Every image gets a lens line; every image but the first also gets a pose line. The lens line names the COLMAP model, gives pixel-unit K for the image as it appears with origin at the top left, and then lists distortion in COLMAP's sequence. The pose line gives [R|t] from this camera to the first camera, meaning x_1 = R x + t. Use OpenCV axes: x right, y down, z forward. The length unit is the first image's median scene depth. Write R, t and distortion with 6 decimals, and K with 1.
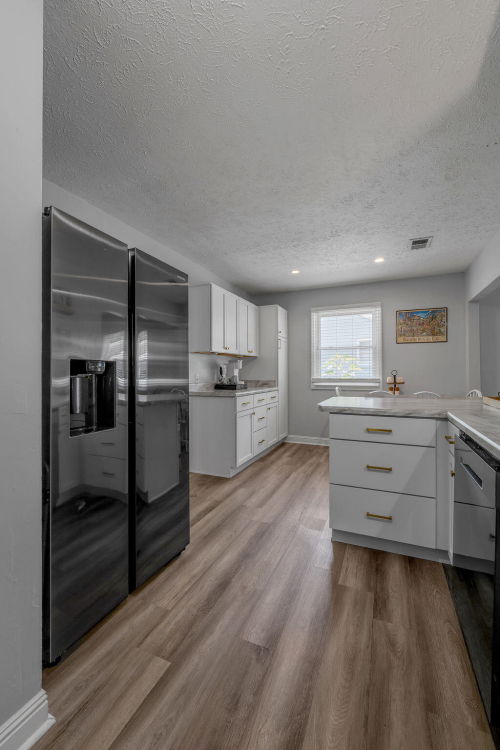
lens RADIAL K [[312.9, 0, 250.0], [0, 312.9, 375.0], [0, 0, 1]] dist [-0.001965, 0.000290]
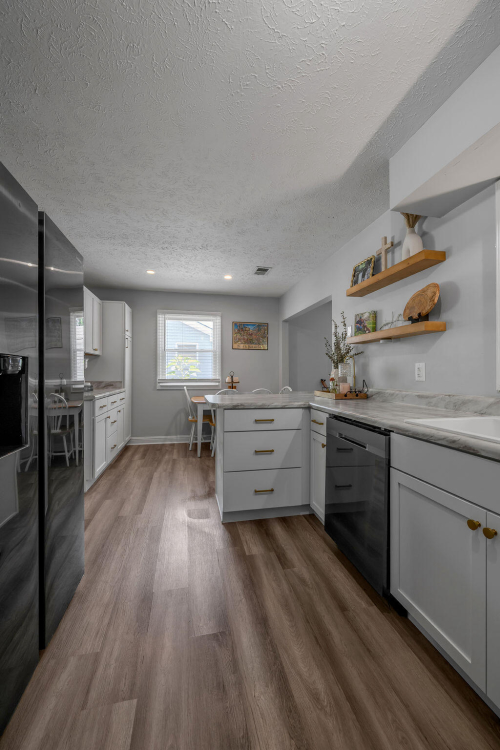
lens RADIAL K [[300.4, 0, 251.6], [0, 300.4, 374.4], [0, 0, 1]] dist [-0.001793, -0.000040]
pose [[0.810174, 0.003712, 0.586178, -0.168810], [-0.000971, 0.999987, -0.004991, 0.001383], [-0.586189, 0.003474, 0.810167, 0.039765]]
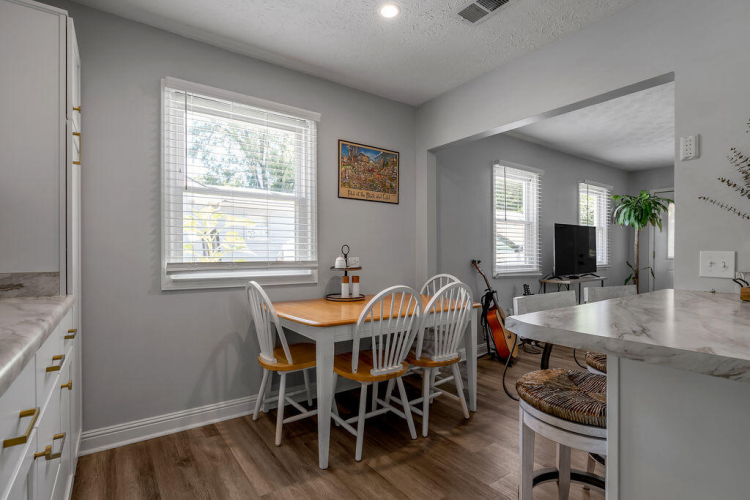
lens RADIAL K [[367.4, 0, 375.0], [0, 367.4, 257.3], [0, 0, 1]] dist [-0.000126, 0.000045]
pose [[0.506740, -0.004180, 0.862089, -0.079583], [0.005739, 0.999982, 0.001475, 0.006798], [-0.862080, 0.004200, 0.506755, 0.729920]]
